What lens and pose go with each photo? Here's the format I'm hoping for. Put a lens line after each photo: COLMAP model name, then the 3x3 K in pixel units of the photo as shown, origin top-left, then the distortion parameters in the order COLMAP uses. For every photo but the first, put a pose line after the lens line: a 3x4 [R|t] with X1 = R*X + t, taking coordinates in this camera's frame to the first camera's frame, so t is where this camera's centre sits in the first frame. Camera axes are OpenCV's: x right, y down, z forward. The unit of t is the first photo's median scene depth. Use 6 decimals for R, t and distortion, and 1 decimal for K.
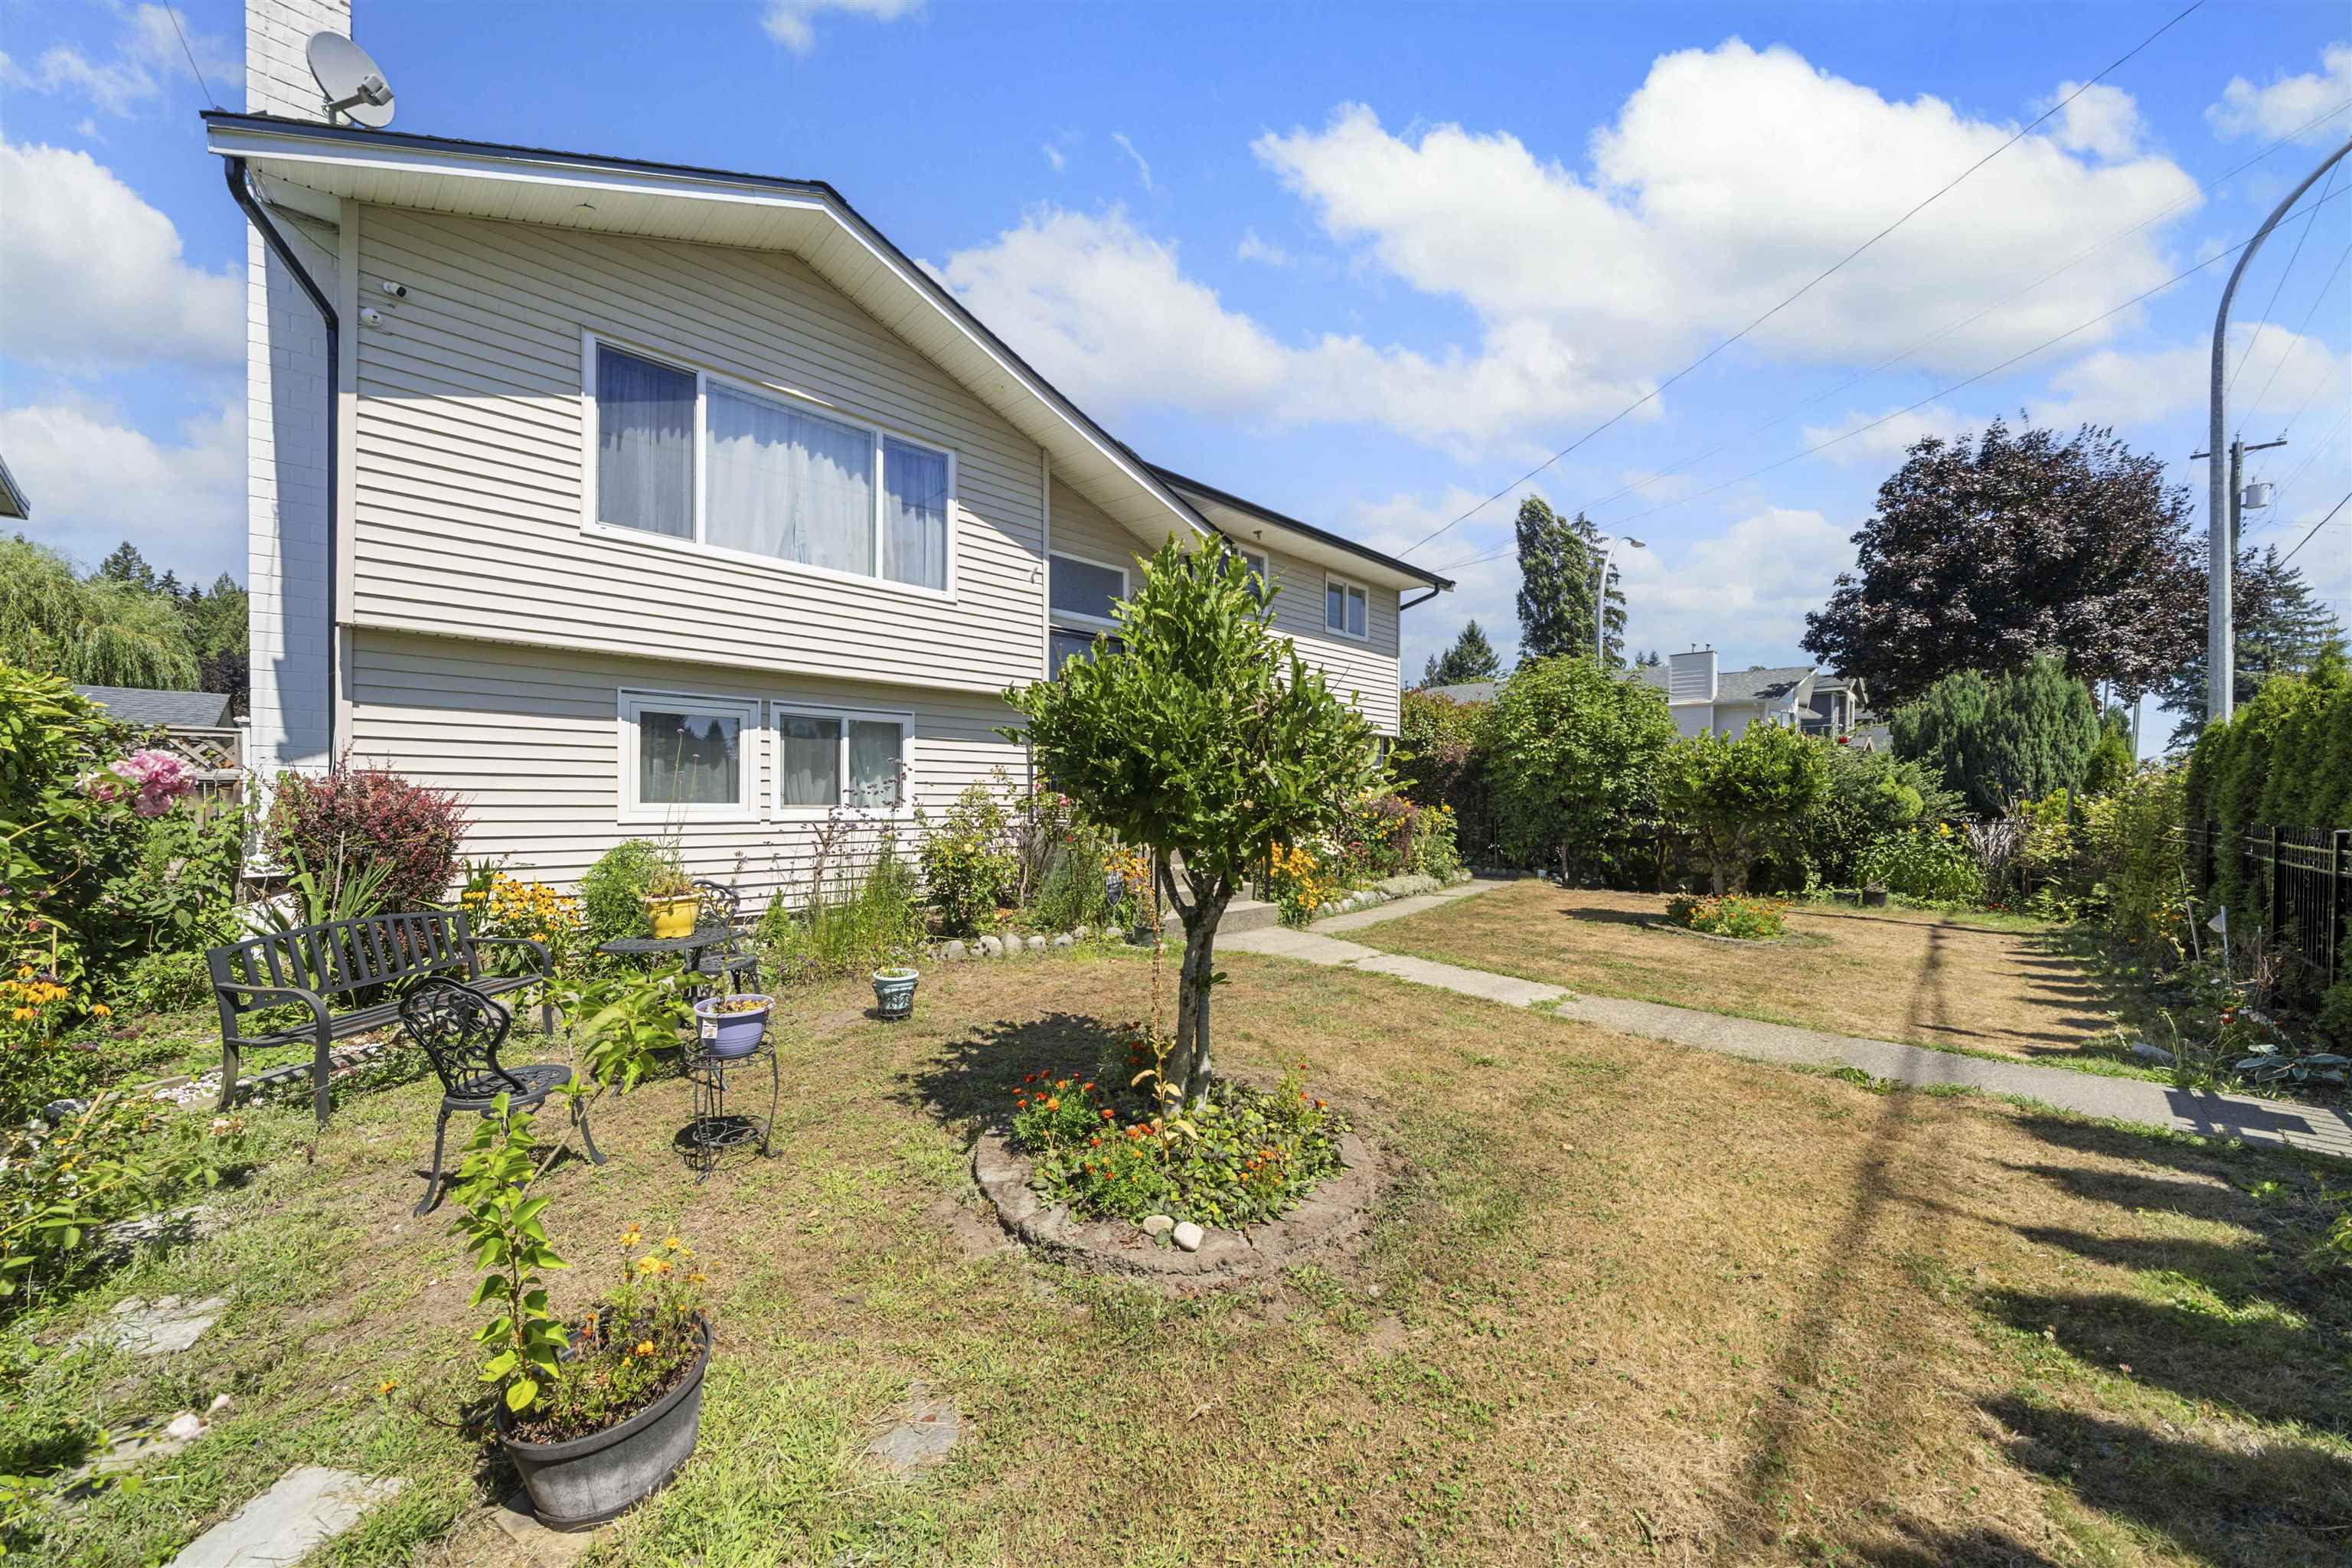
lens RADIAL K [[798.8, 0, 1172.5], [0, 798.8, 799.0], [0, 0, 1]] dist [-0.000750, 0.000001]
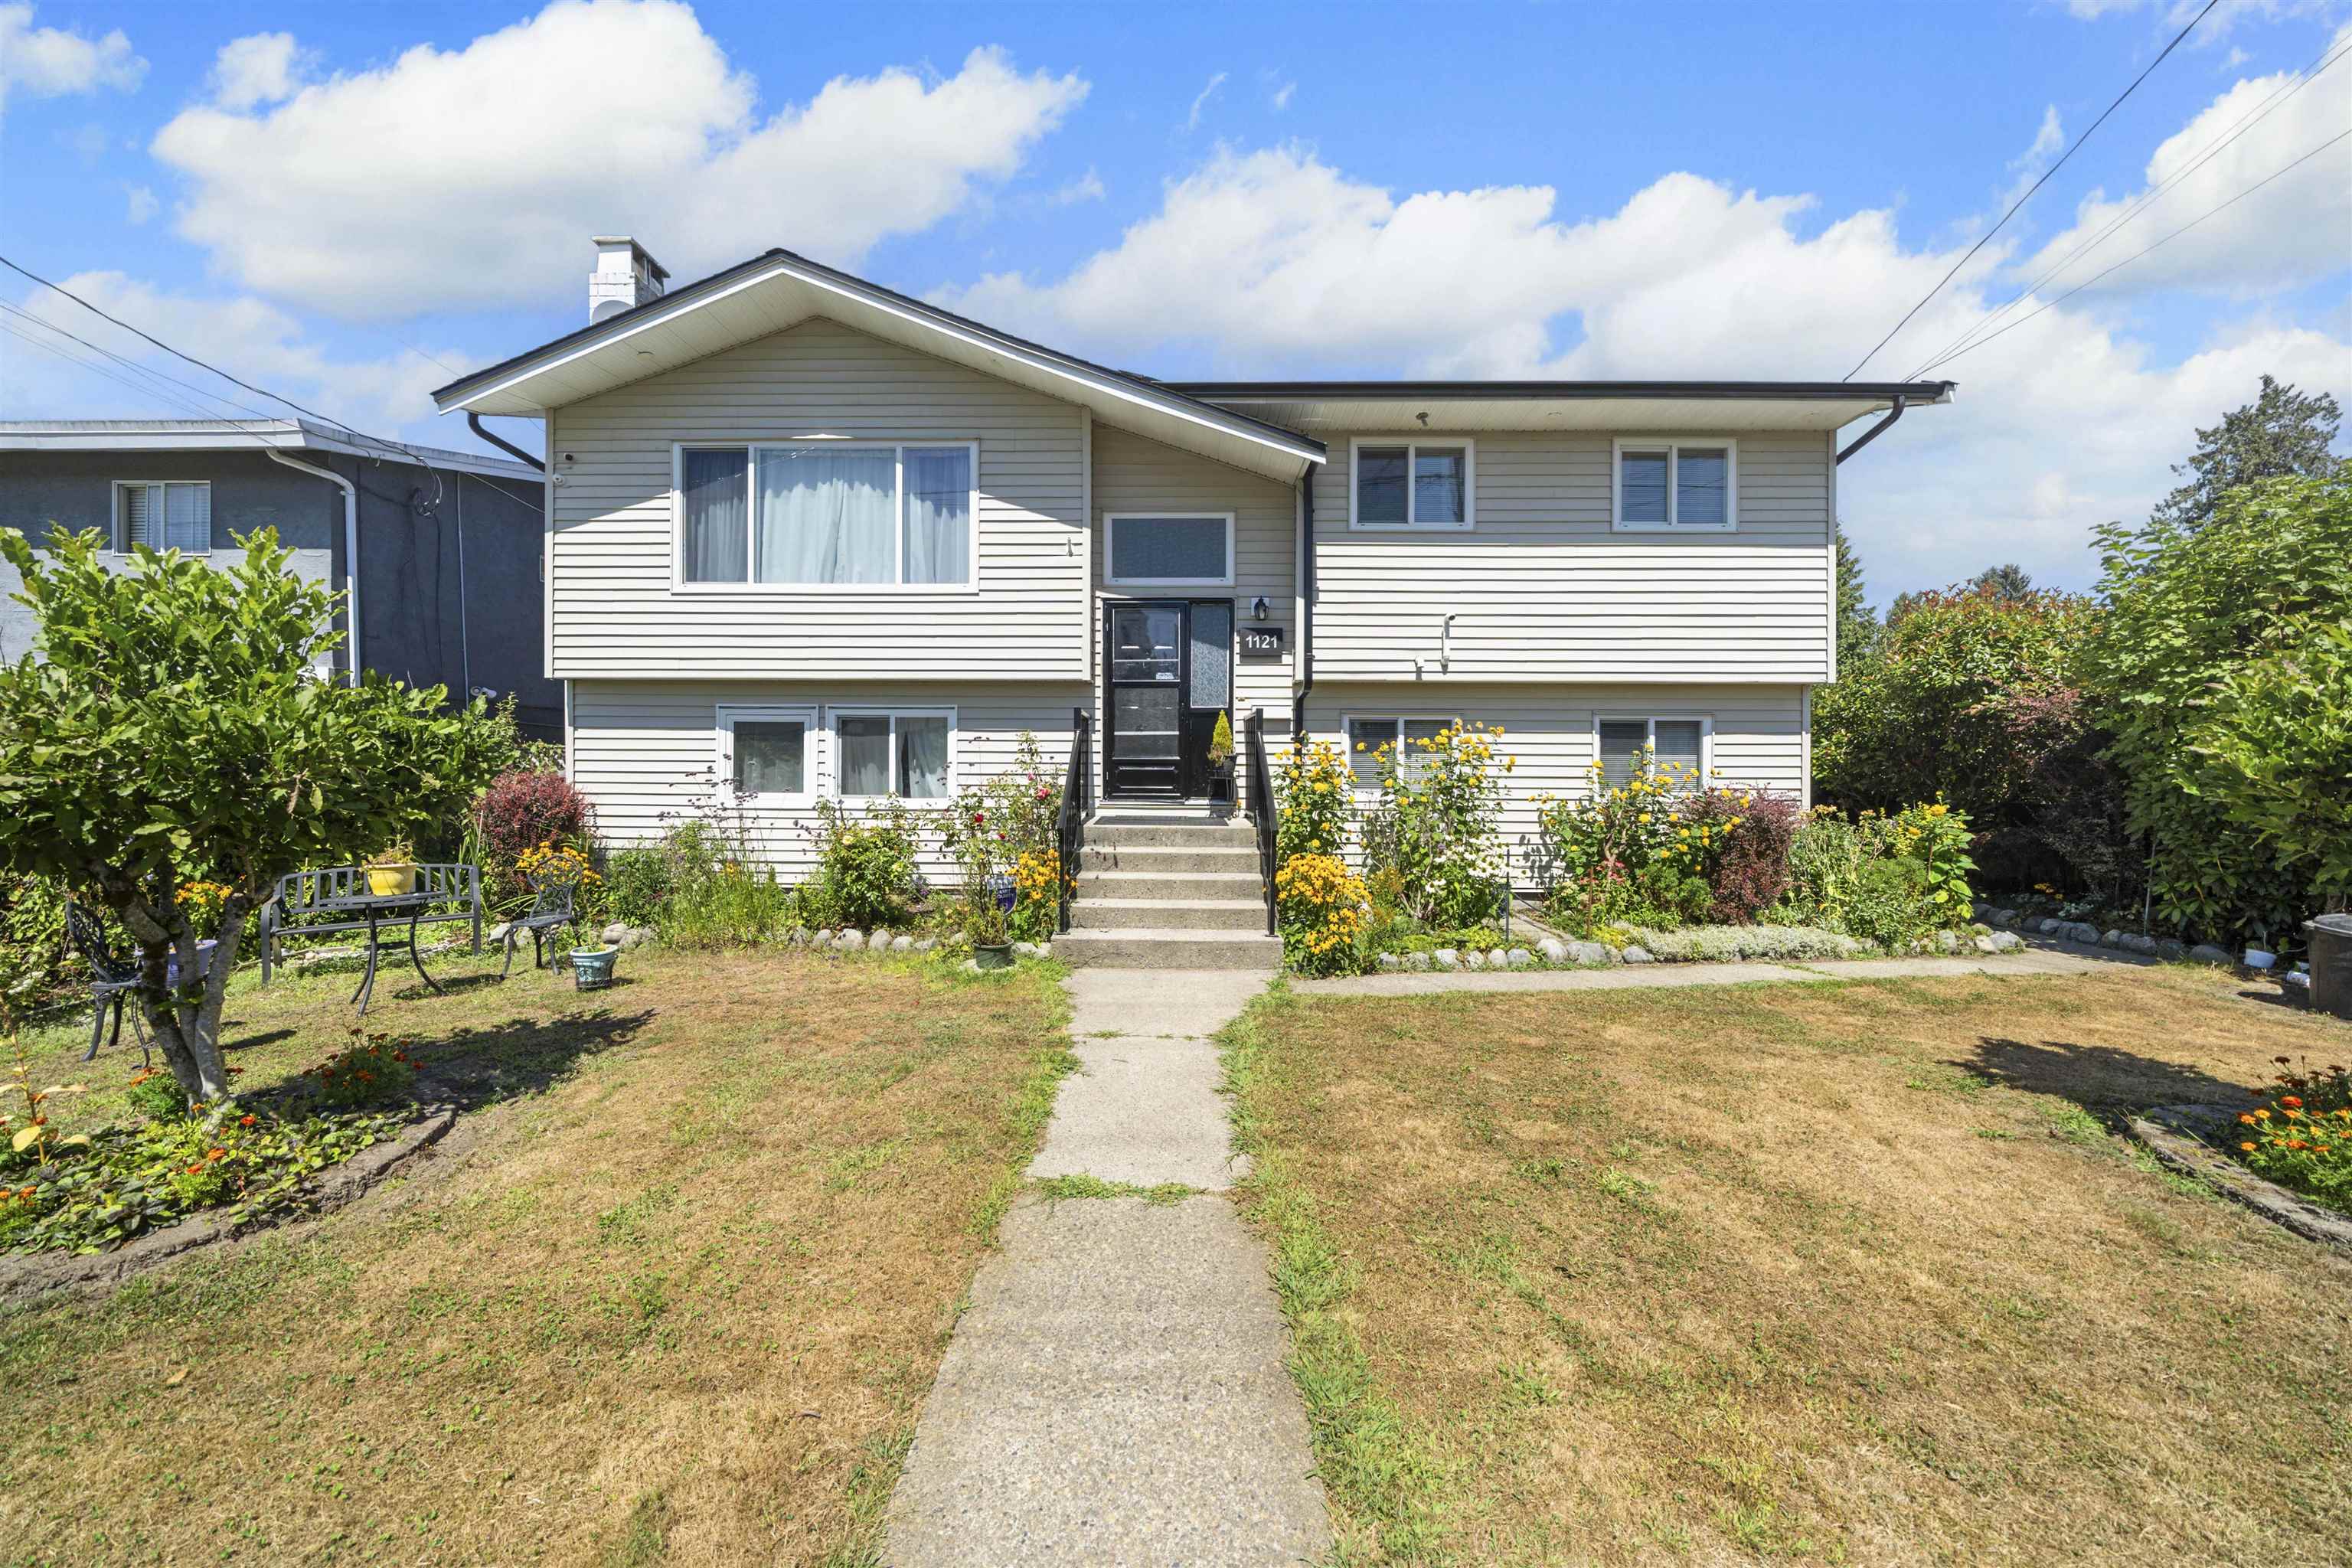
lens RADIAL K [[798.8, 0, 1122.9], [0, 798.8, 784.6], [0, 0, 1]] dist [-0.000750, 0.000001]
pose [[0.721308, 0.002505, -0.692610, 0.591283], [-0.001609, 0.999997, 0.001942, -0.009740], [0.692613, -0.000286, 0.721310, 0.436968]]
